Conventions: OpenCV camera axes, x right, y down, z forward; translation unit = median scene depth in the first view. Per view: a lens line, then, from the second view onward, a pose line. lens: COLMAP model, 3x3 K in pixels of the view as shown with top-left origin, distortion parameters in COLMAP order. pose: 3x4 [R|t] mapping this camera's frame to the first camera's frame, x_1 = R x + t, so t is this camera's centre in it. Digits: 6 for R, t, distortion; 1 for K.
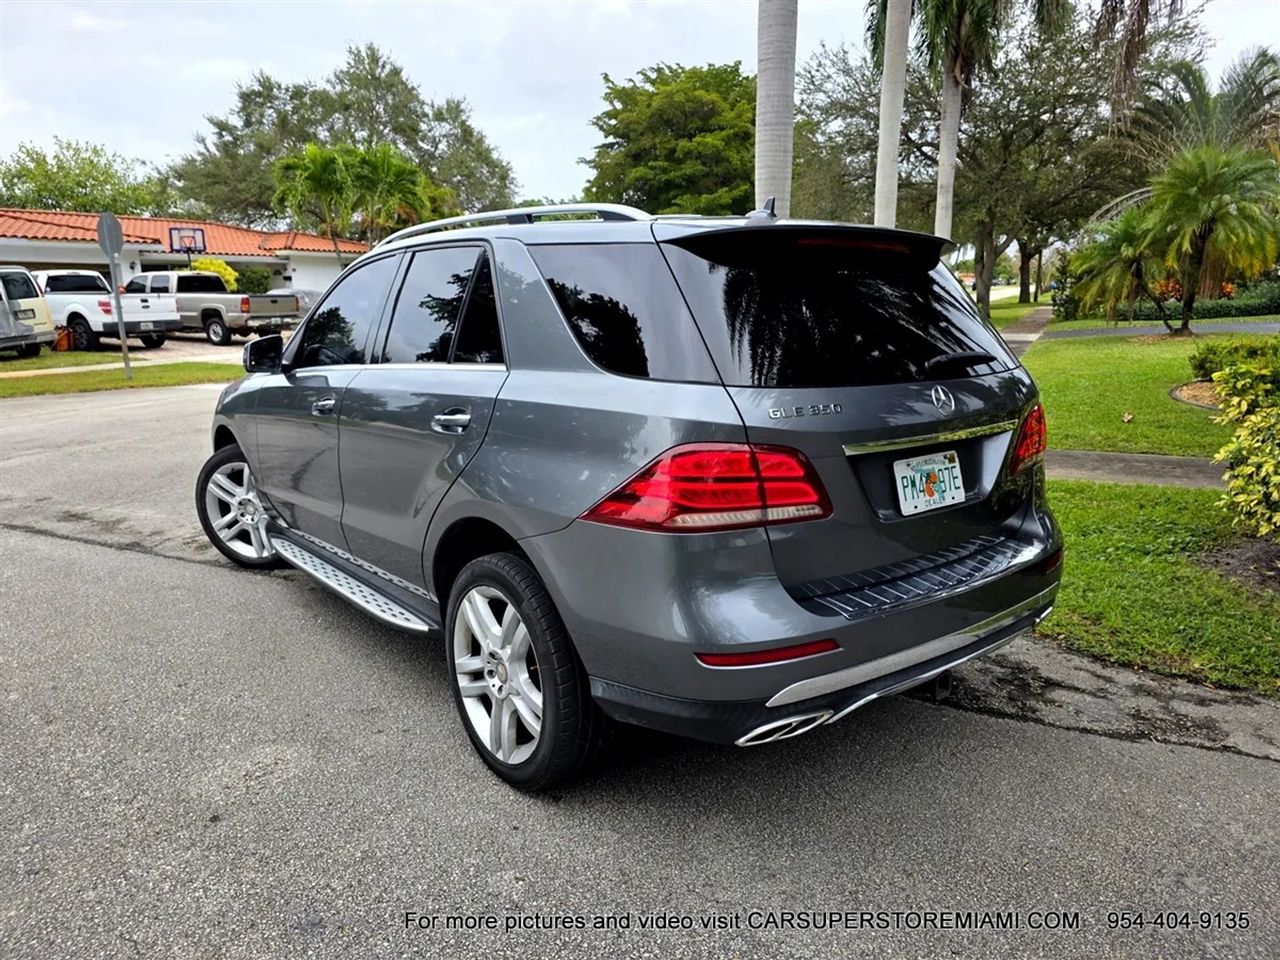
lens RADIAL K [[865.6, 0, 638.9], [0, 865.6, 477.6], [0, 0, 1]] dist [0.043783, -0.038985]
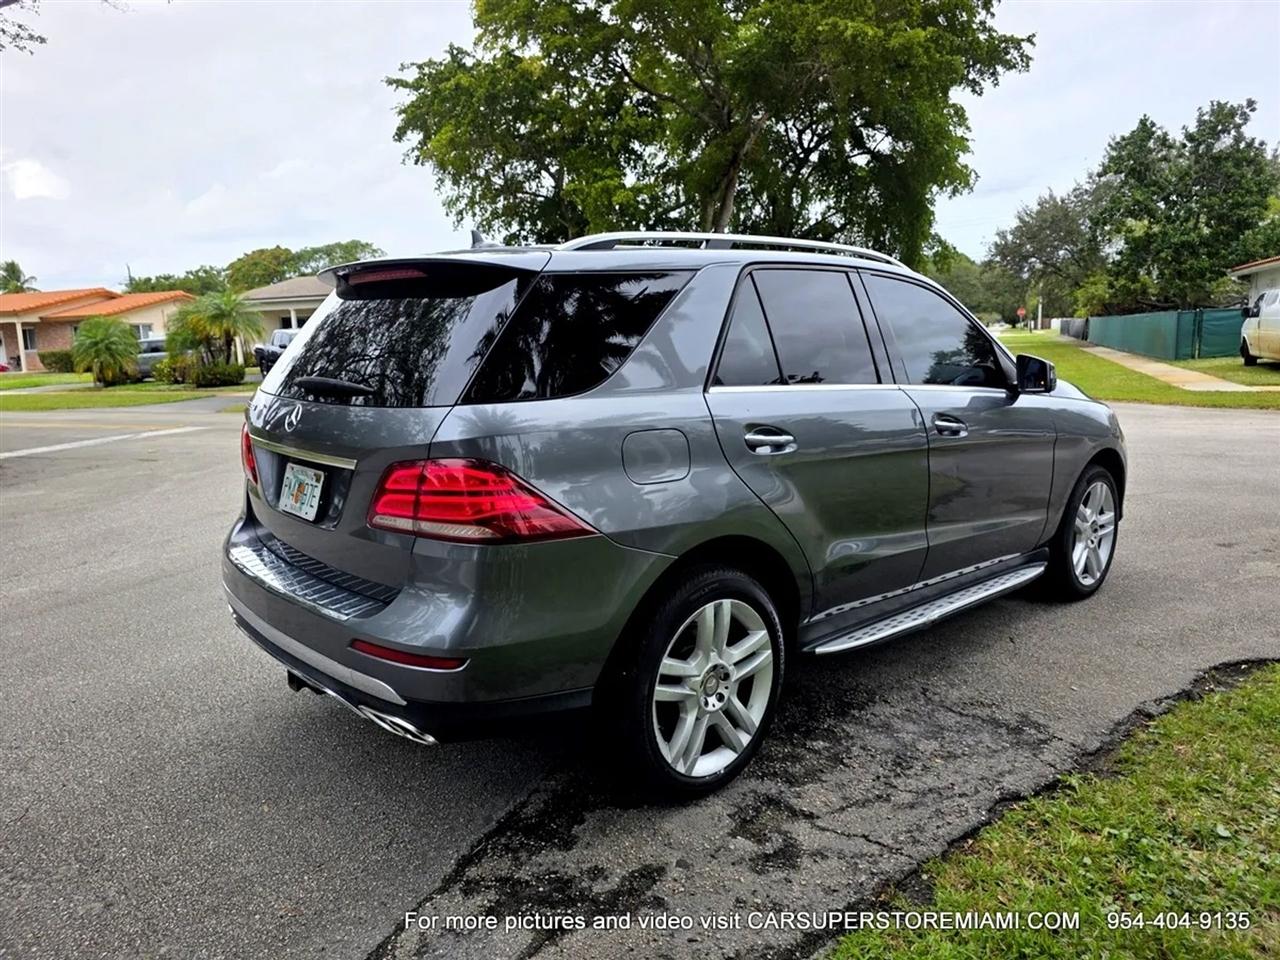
lens RADIAL K [[864.2, 0, 637.5], [0, 864.2, 472.8], [0, 0, 1]] dist [0.048660, -0.044421]
pose [[0.055193, 0.167841, -0.984268, 0.716726], [-0.184463, 0.970516, 0.155152, -0.132425], [0.981289, 0.172997, 0.084526, 0.657648]]
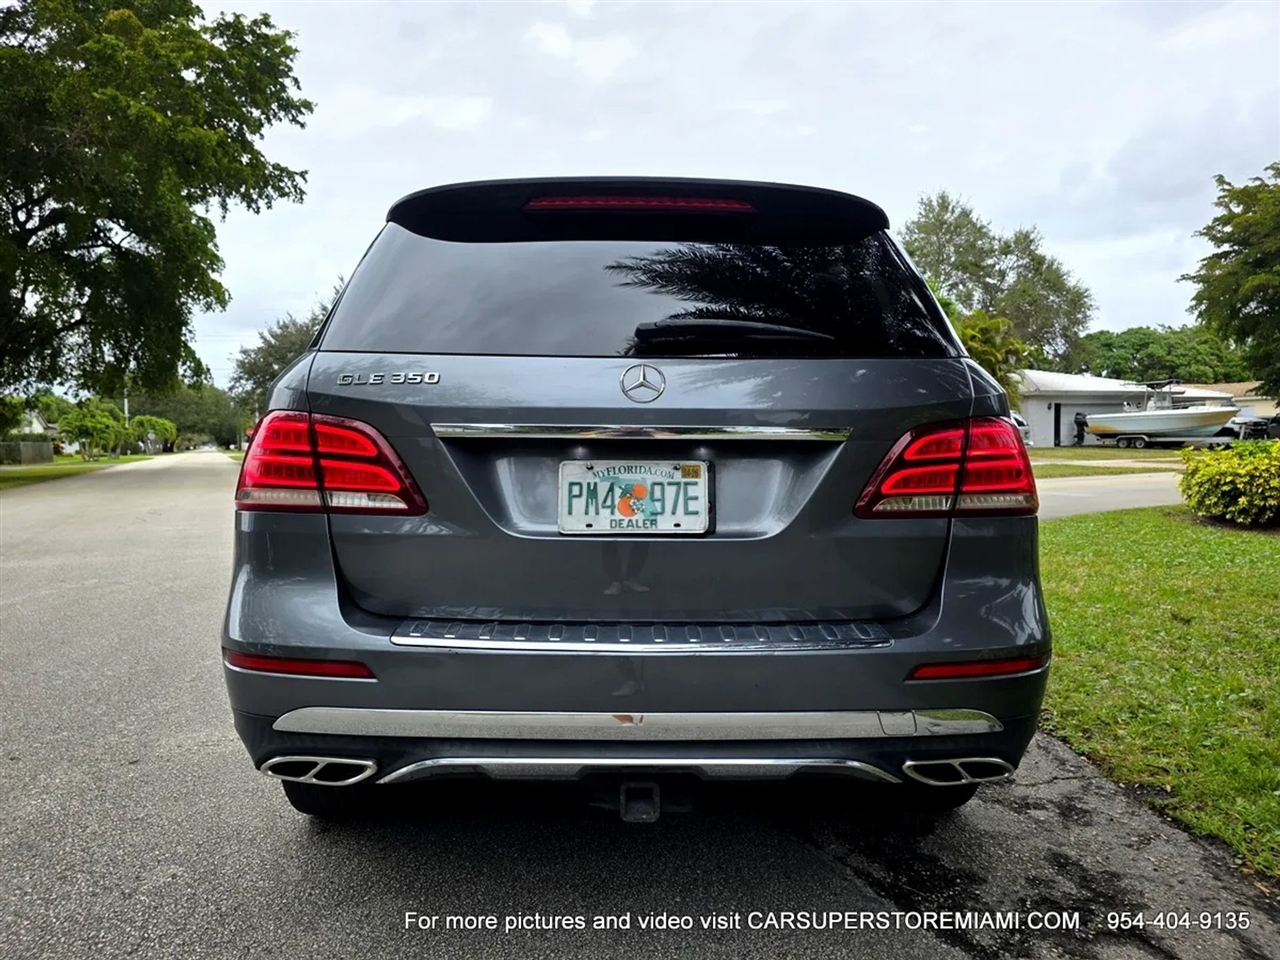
lens RADIAL K [[865.0, 0, 635.7], [0, 865.0, 477.5], [0, 0, 1]] dist [0.038234, -0.031829]
pose [[0.789297, 0.026201, -0.613452, 0.385419], [-0.123844, 0.985349, -0.117260, 0.036093], [0.601392, 0.168525, 0.780978, 0.221258]]
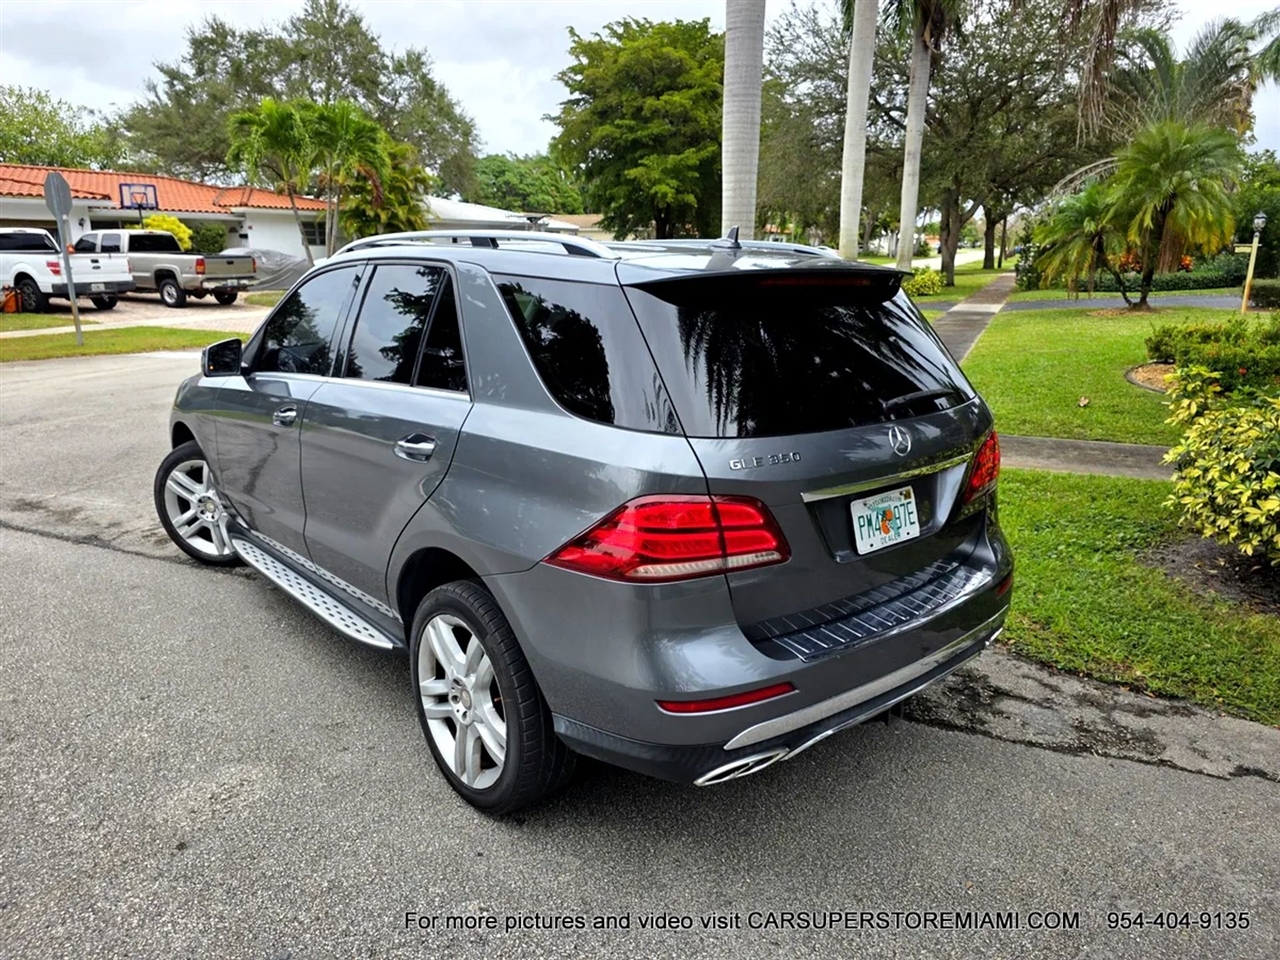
lens RADIAL K [[867.4, 0, 632.2], [0, 867.4, 473.5], [0, 0, 1]] dist [0.041445, -0.036817]
pose [[0.999456, 0.004410, 0.032694, 0.000929], [-0.005781, 0.999103, 0.041953, -0.044974], [-0.032479, -0.042119, 0.998585, -0.006447]]
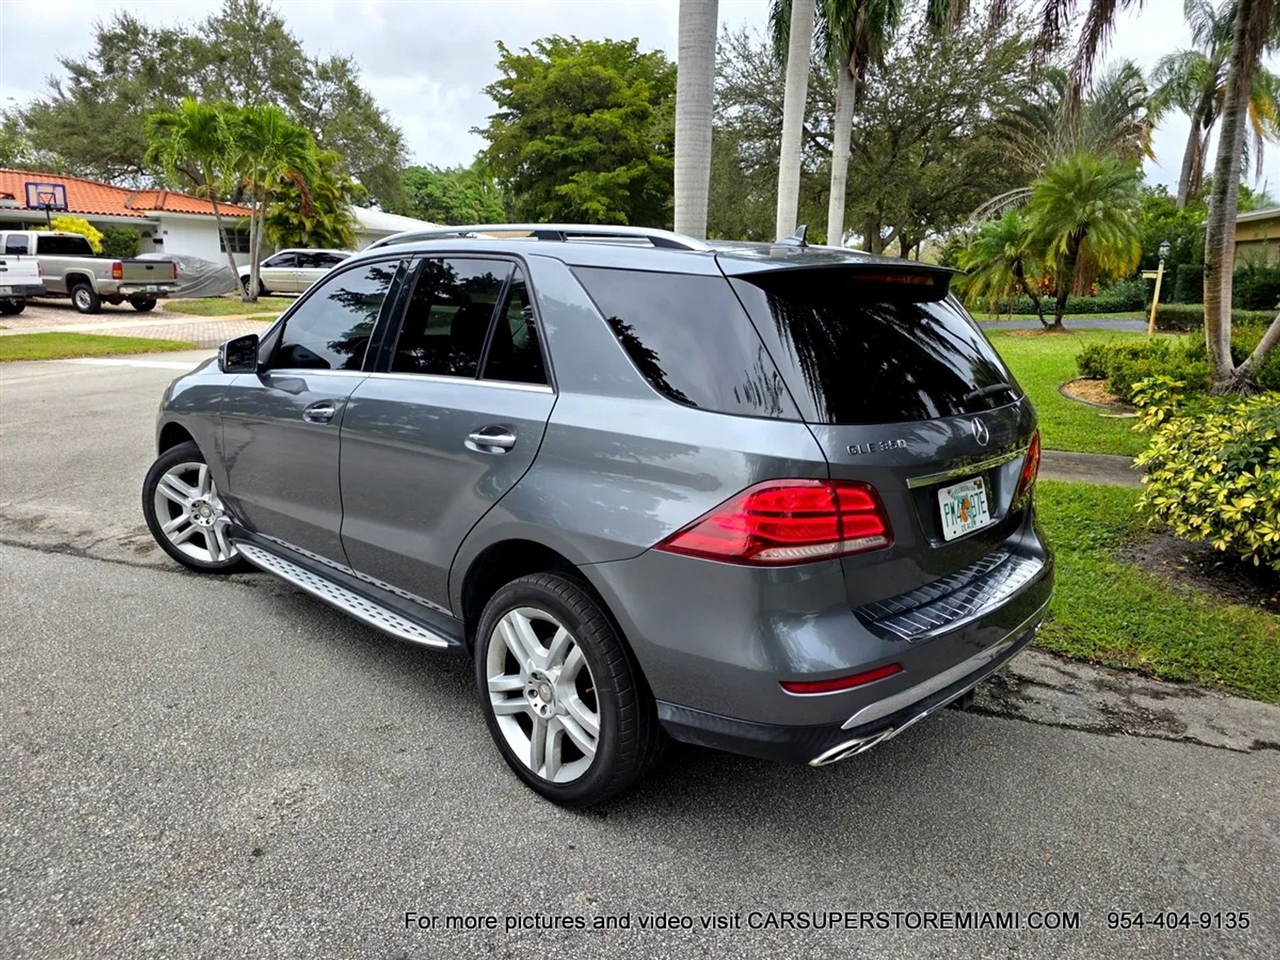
lens RADIAL K [[864.1, 0, 635.1], [0, 864.1, 479.8], [0, 0, 1]] dist [0.049530, -0.044931]
pose [[0.991787, 0.003292, 0.127859, -0.100614], [-0.007119, 0.999540, 0.029482, -0.028750], [-0.127703, -0.030150, 0.991354, -0.001939]]
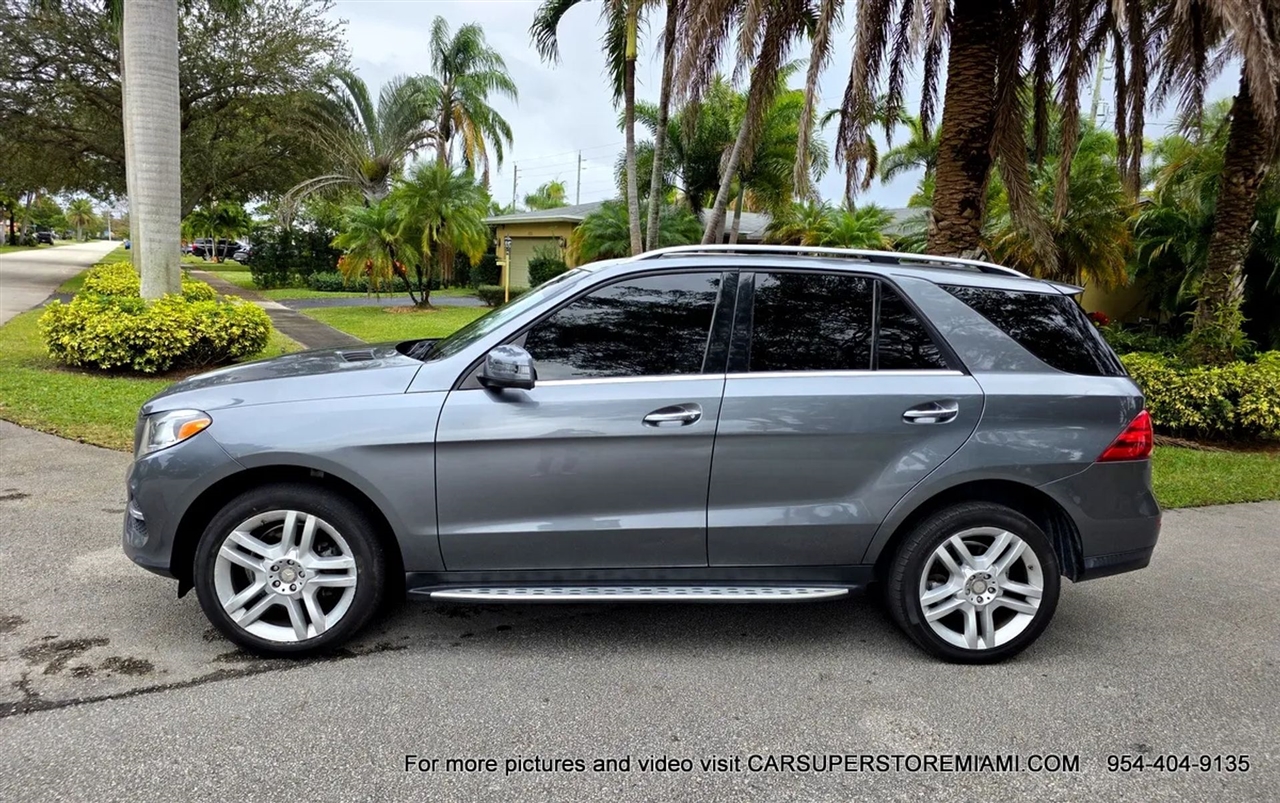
lens RADIAL K [[871.7, 0, 621.6], [0, 871.7, 402.0], [0, 0, 1]] dist [0.024952, -0.001510]
pose [[0.564641, -0.075451, 0.821881, -0.863864], [0.107901, 0.994014, 0.017124, -0.086146], [-0.818253, 0.079013, 0.569402, 0.341328]]
